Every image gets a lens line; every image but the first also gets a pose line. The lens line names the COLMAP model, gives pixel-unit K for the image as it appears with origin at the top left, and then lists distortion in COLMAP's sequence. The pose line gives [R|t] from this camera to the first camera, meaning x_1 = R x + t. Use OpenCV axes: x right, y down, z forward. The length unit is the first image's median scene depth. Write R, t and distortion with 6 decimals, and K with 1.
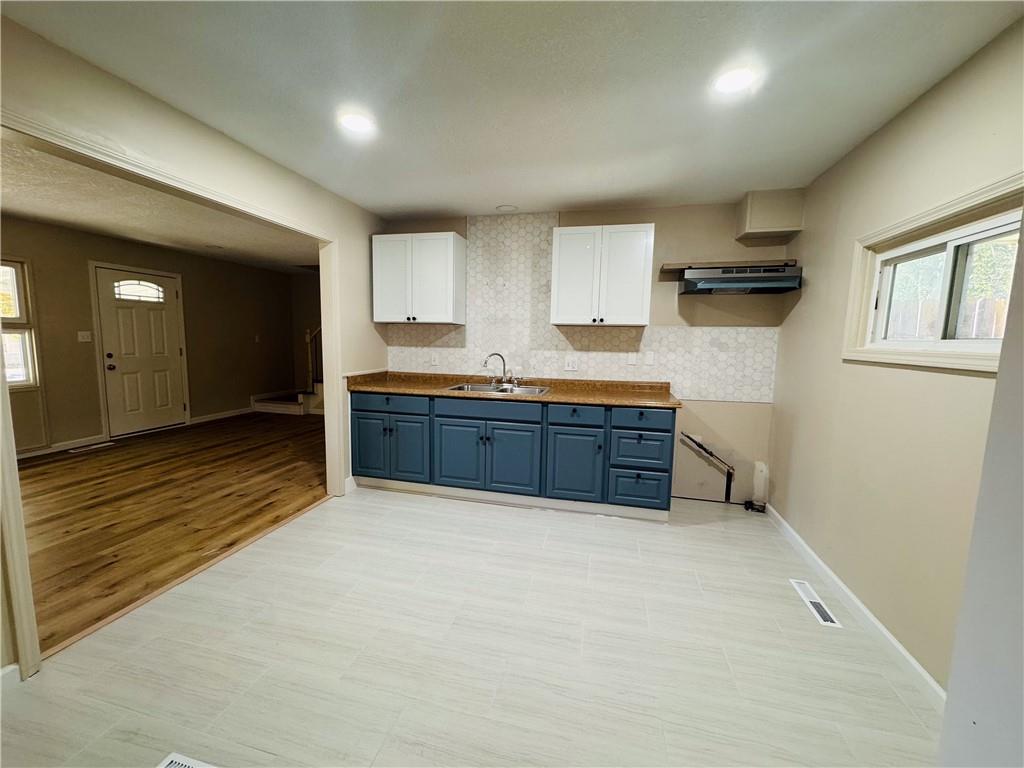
lens RADIAL K [[408.2, 0, 511.3], [0, 408.2, 382.5], [0, 0, 1]] dist [-0.003716, 0.000567]
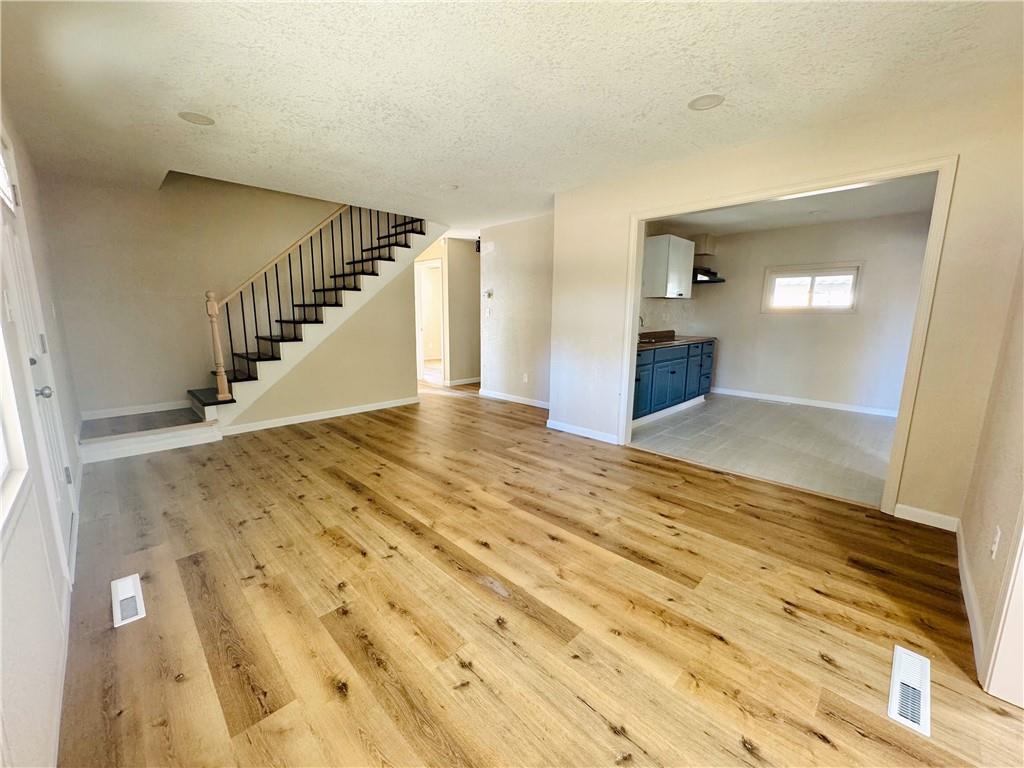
lens RADIAL K [[408.2, 0, 511.3], [0, 408.2, 382.5], [0, 0, 1]] dist [-0.003716, 0.000567]
pose [[0.516805, -0.162130, 0.840611, -1.450094], [0.097885, 0.986655, 0.130118, -0.070906], [-0.850489, 0.015038, 0.525779, 0.627464]]
